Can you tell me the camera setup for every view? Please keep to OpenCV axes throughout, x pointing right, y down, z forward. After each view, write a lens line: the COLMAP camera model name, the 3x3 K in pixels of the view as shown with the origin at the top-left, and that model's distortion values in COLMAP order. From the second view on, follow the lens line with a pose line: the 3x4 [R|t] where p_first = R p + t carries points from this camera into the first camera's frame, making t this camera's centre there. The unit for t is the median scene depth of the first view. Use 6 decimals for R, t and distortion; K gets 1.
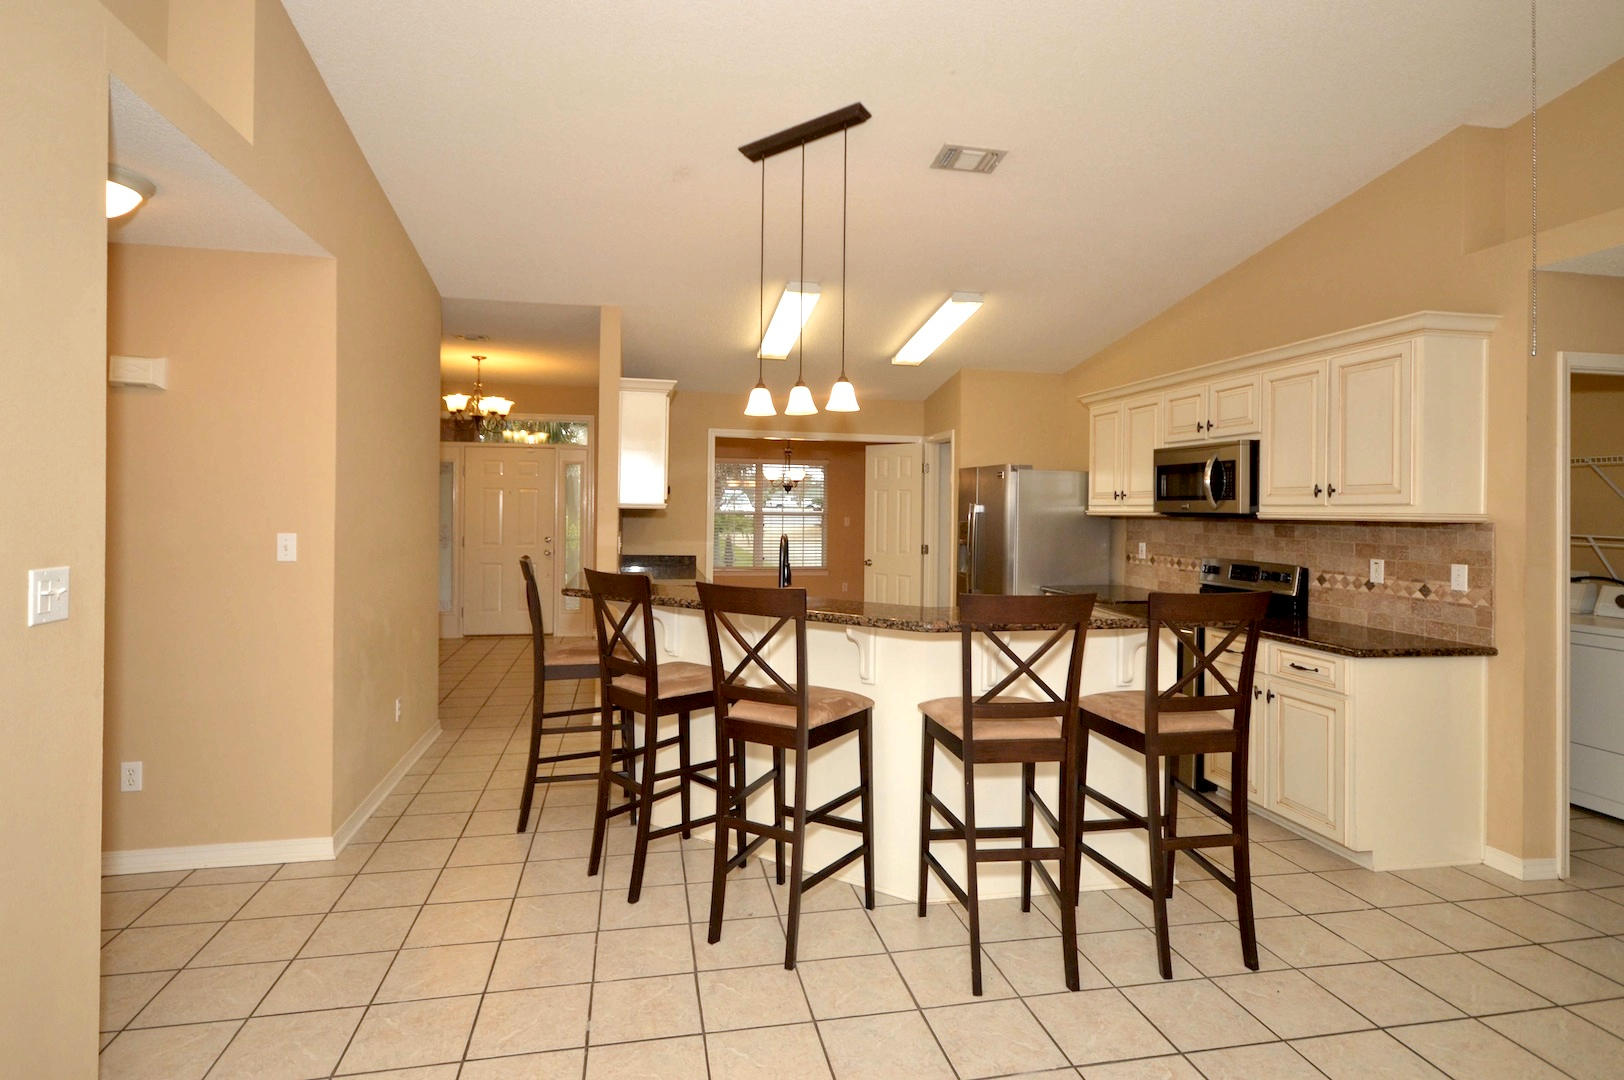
lens RADIAL K [[841.7, 0, 823.2], [0, 841.7, 508.5], [0, 0, 1]] dist [0.003048, 0.000467]
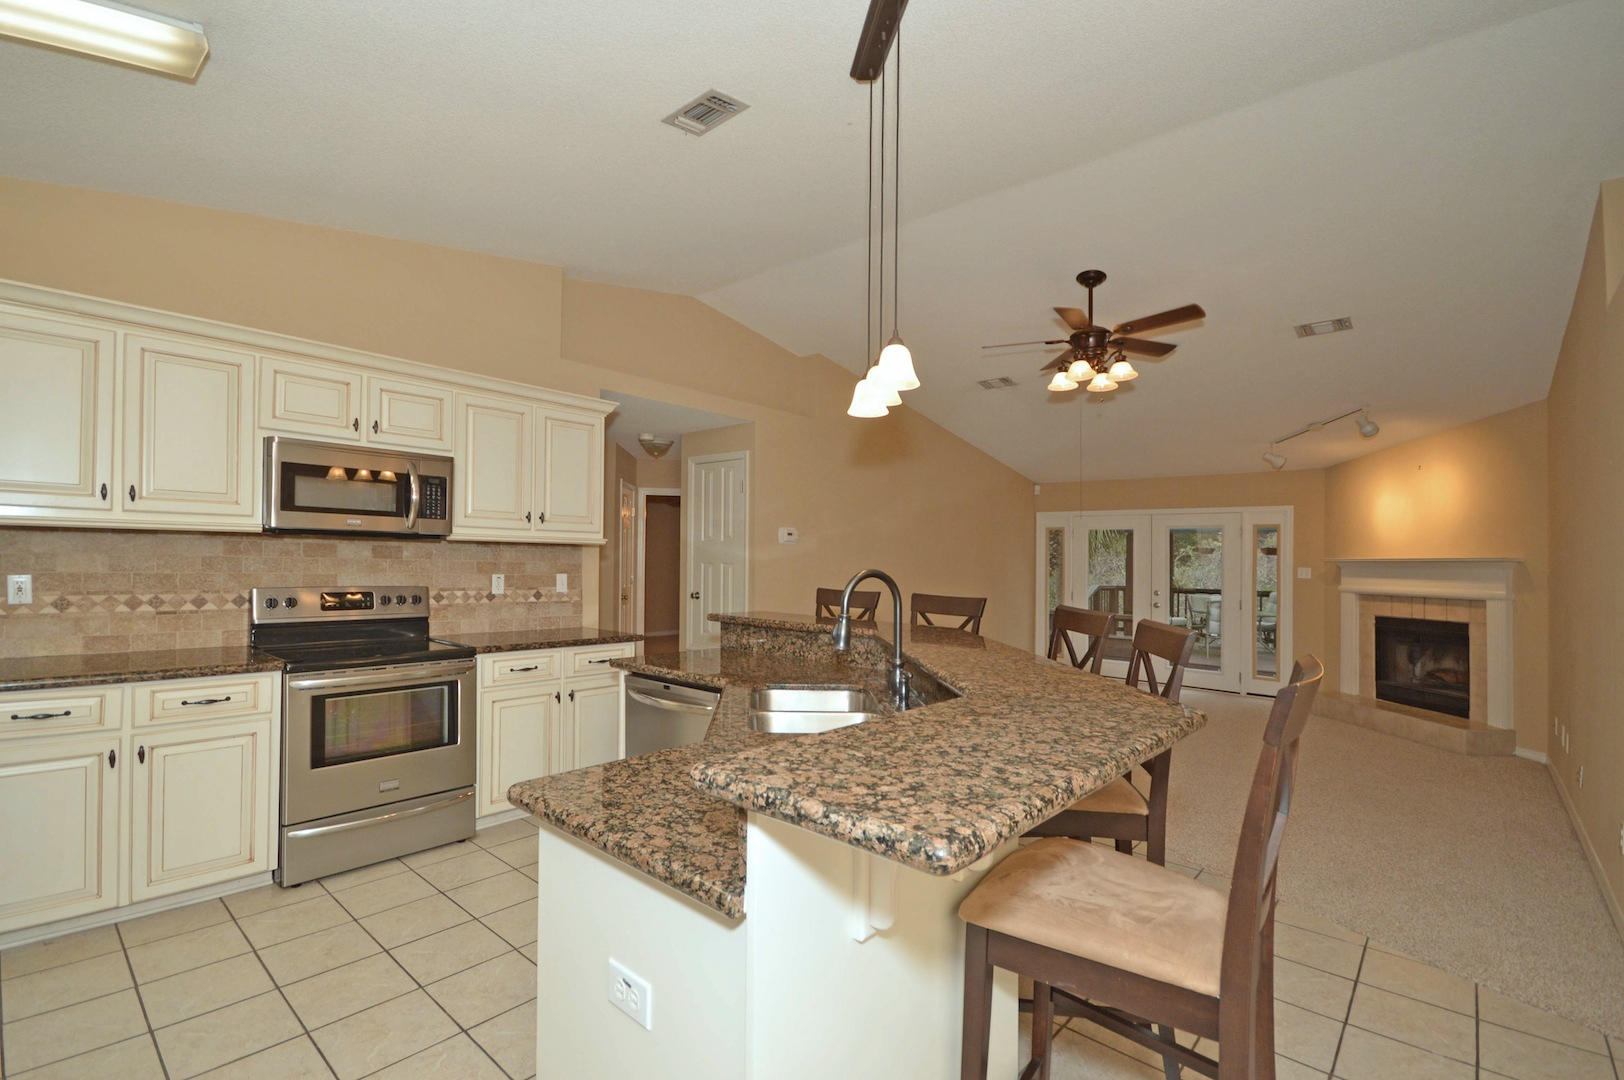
lens RADIAL K [[733.8, 0, 816.5], [0, 733.8, 564.4], [0, 0, 1]] dist [0.007165, -0.005757]
pose [[-0.597956, -0.019379, 0.801295, -0.448344], [-0.020668, 0.999748, 0.008756, 0.026083], [-0.801262, -0.011326, -0.598206, 1.220451]]
